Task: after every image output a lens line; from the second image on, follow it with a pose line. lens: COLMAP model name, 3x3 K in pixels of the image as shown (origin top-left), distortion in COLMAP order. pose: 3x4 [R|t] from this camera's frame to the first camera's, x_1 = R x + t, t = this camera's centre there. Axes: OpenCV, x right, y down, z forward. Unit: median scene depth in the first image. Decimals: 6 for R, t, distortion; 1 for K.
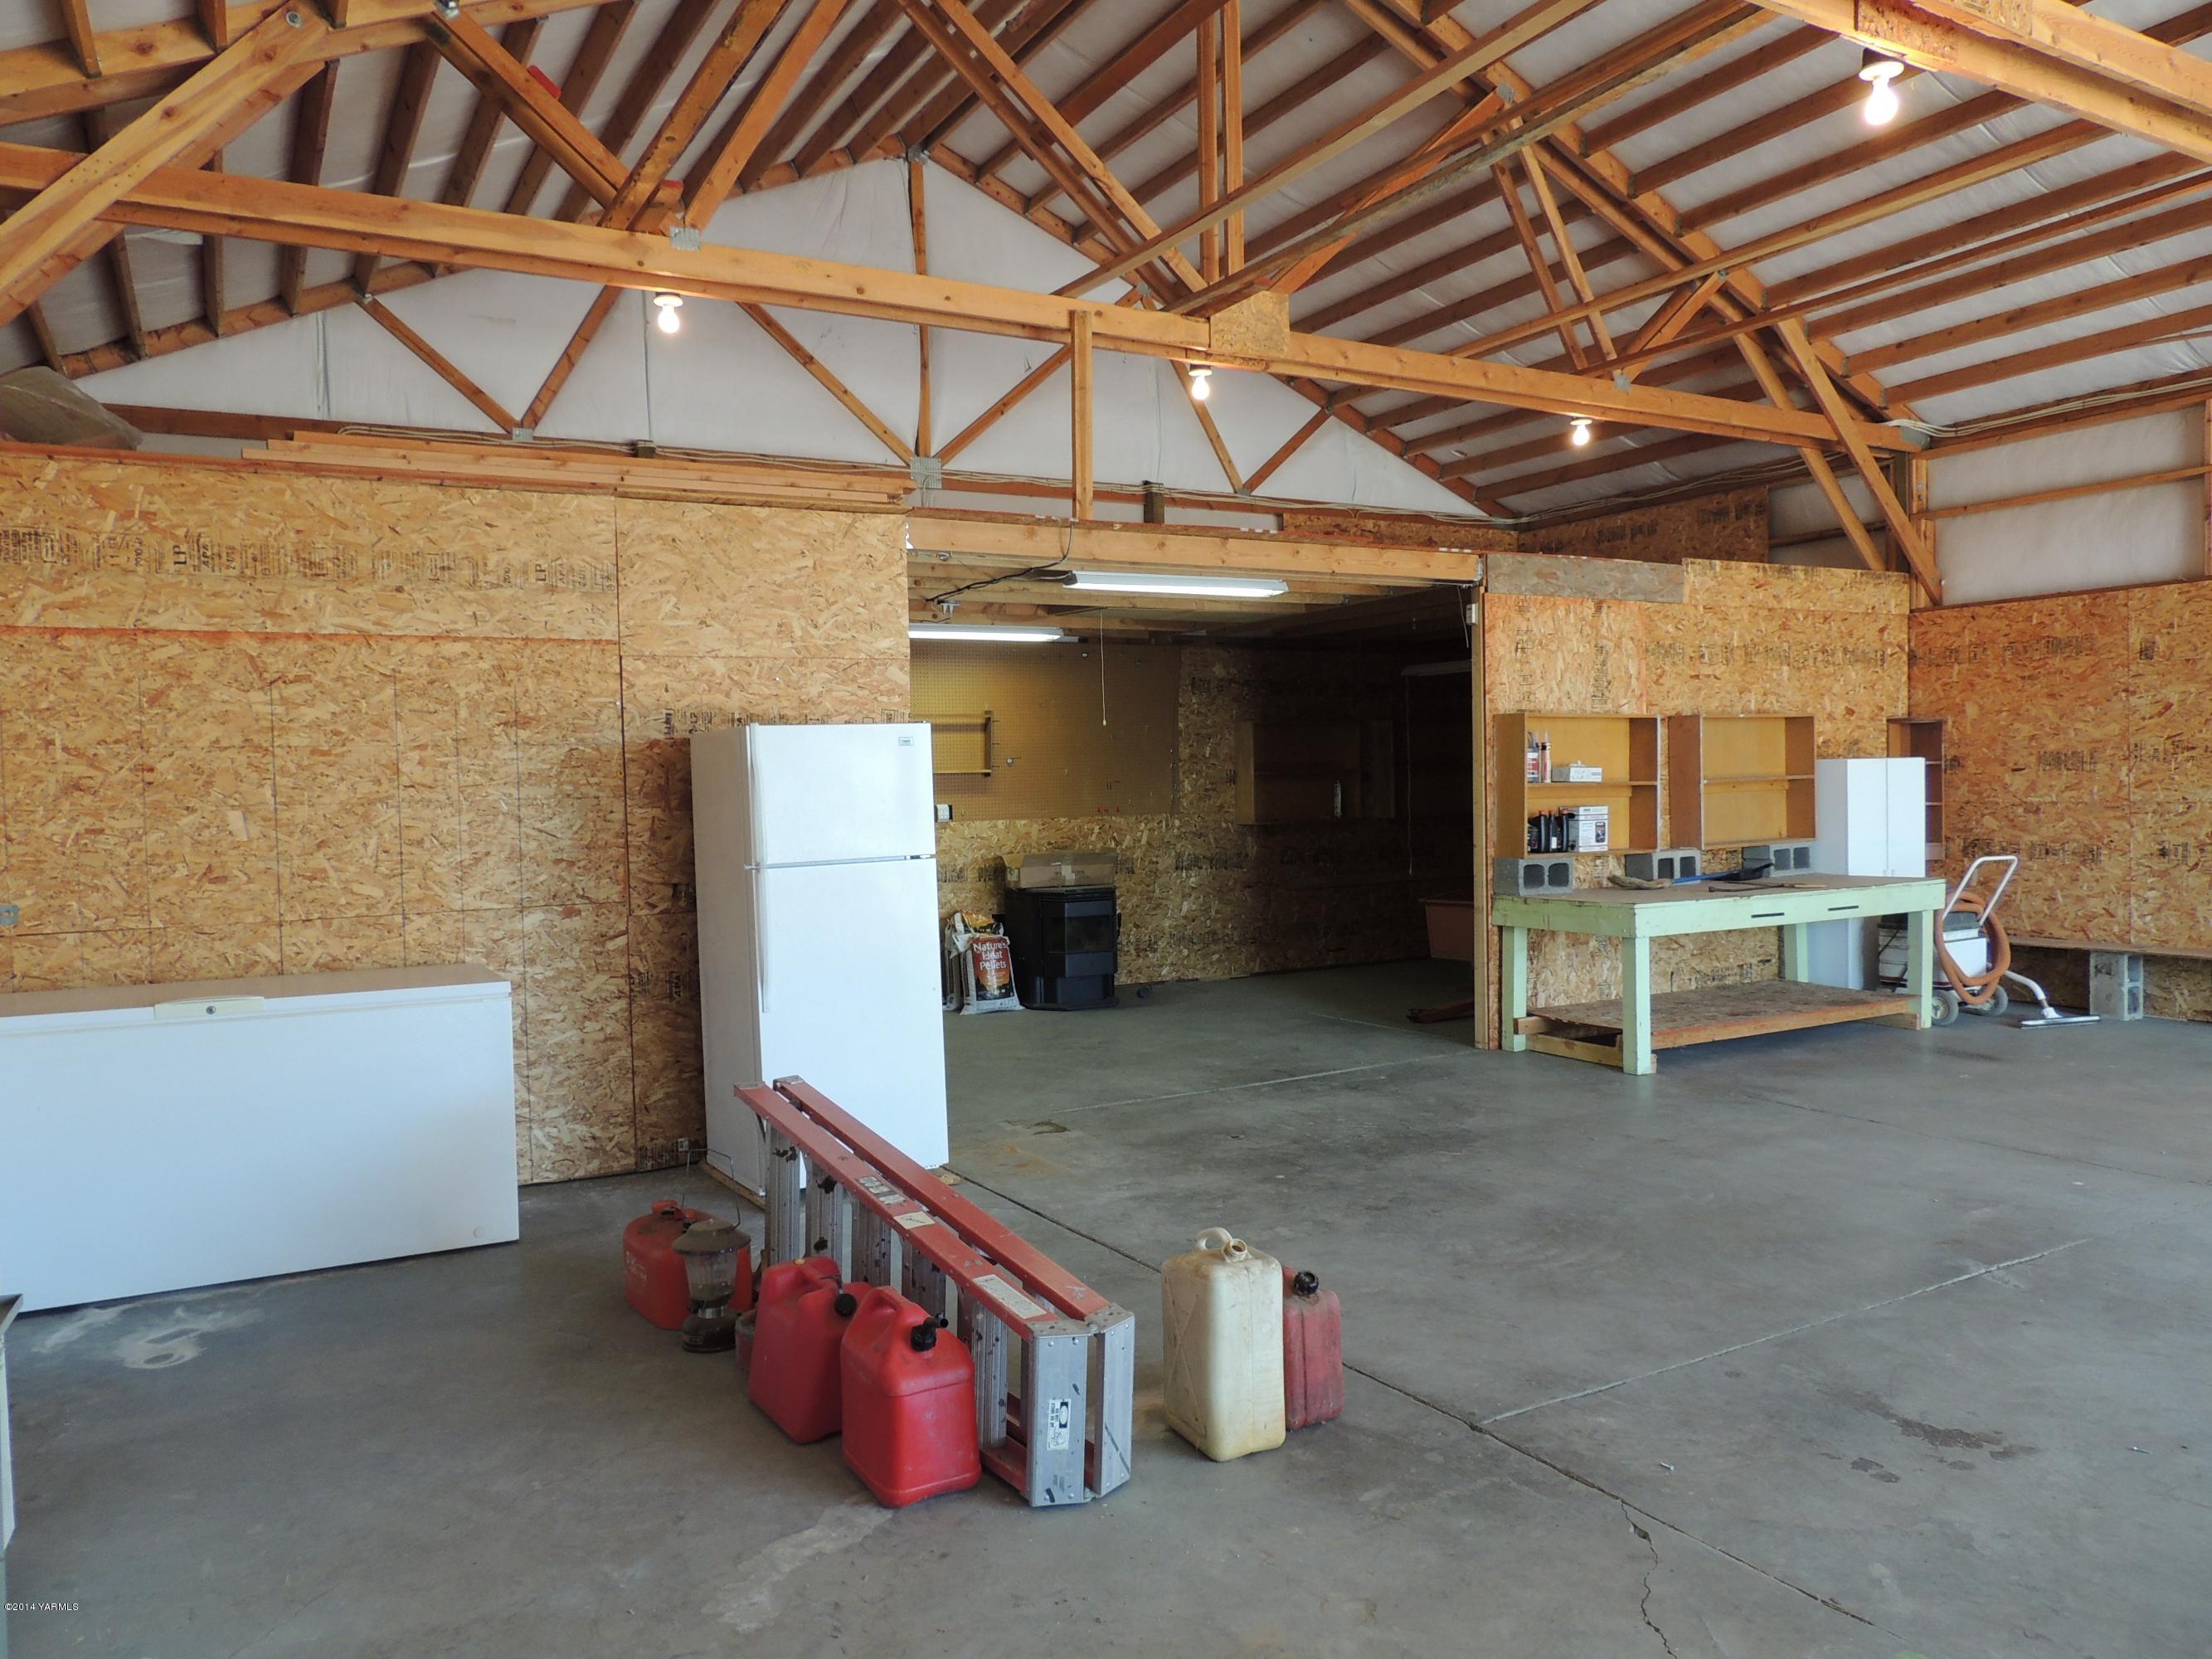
lens RADIAL K [[1582.6, 0, 1103.9], [0, 1582.6, 820.7], [0, 0, 1]] dist [-0.024503, 0.007014]
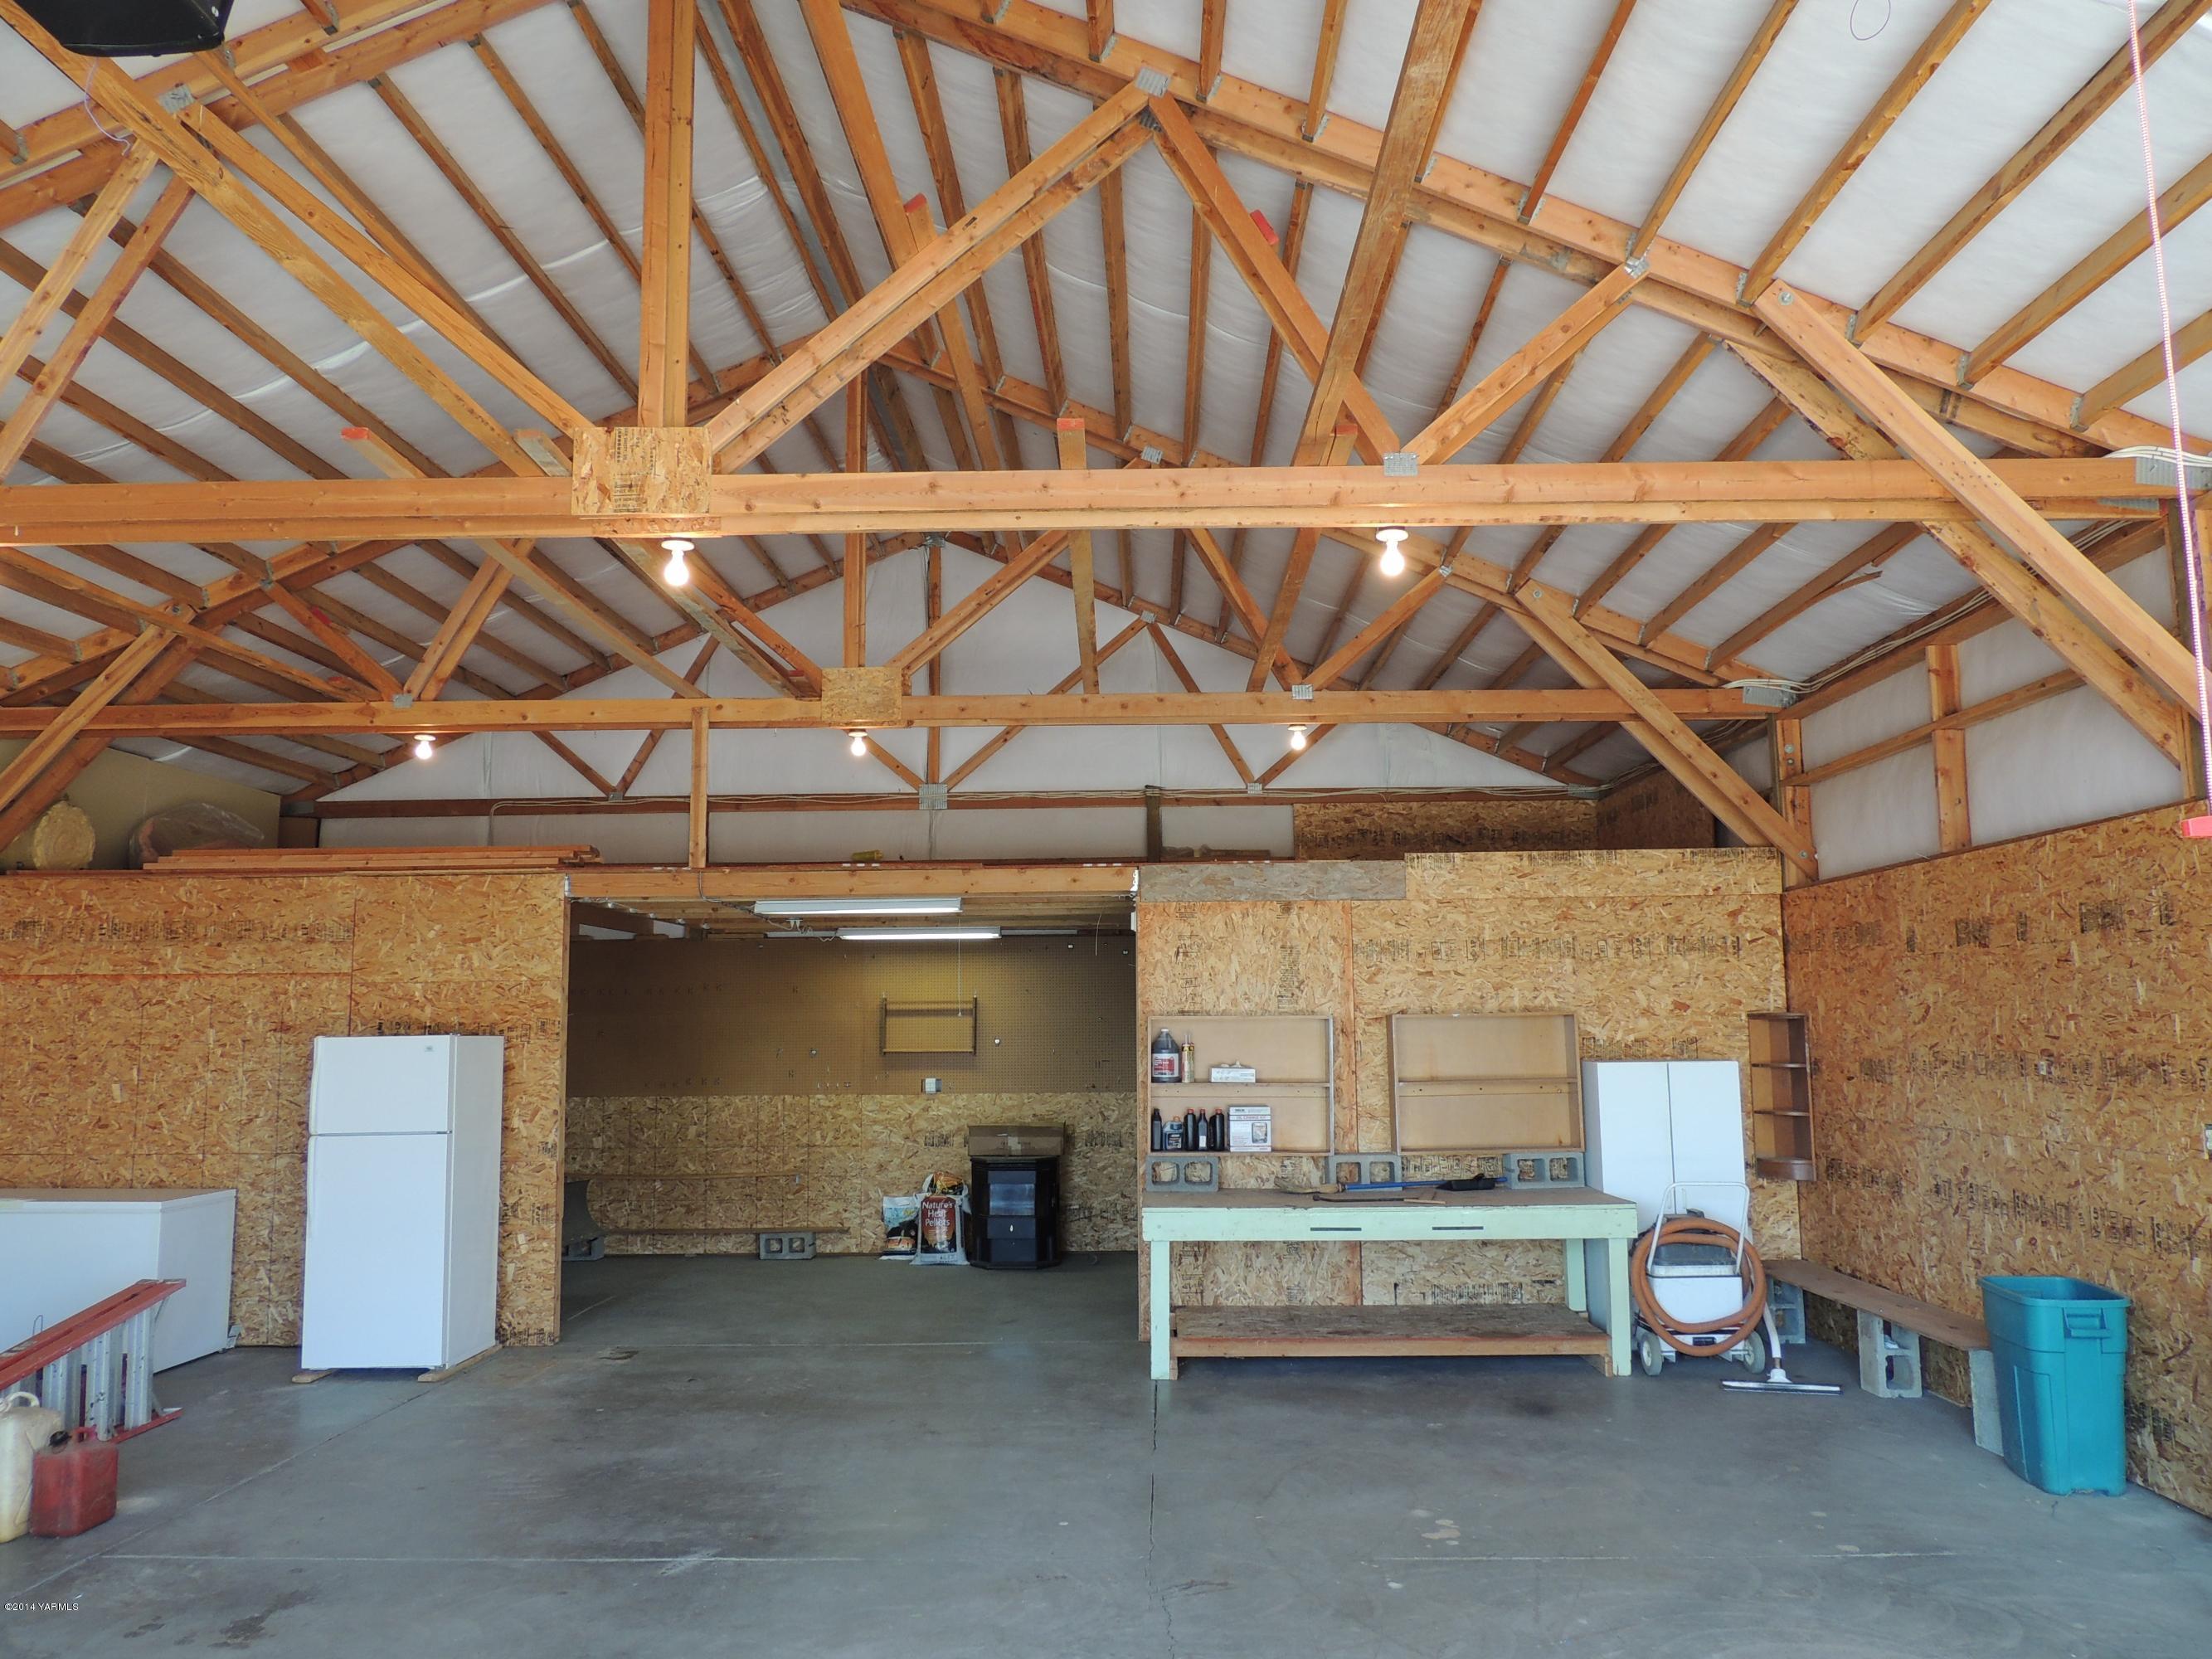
lens RADIAL K [[1582.6, 0, 1107.7], [0, 1582.6, 826.7], [0, 0, 1]] dist [-0.024503, 0.007014]
pose [[0.860573, -0.050077, -0.506859, 0.636153], [-0.023090, 0.990296, -0.137043, -0.038818], [0.508803, 0.129639, 0.851066, 0.054340]]
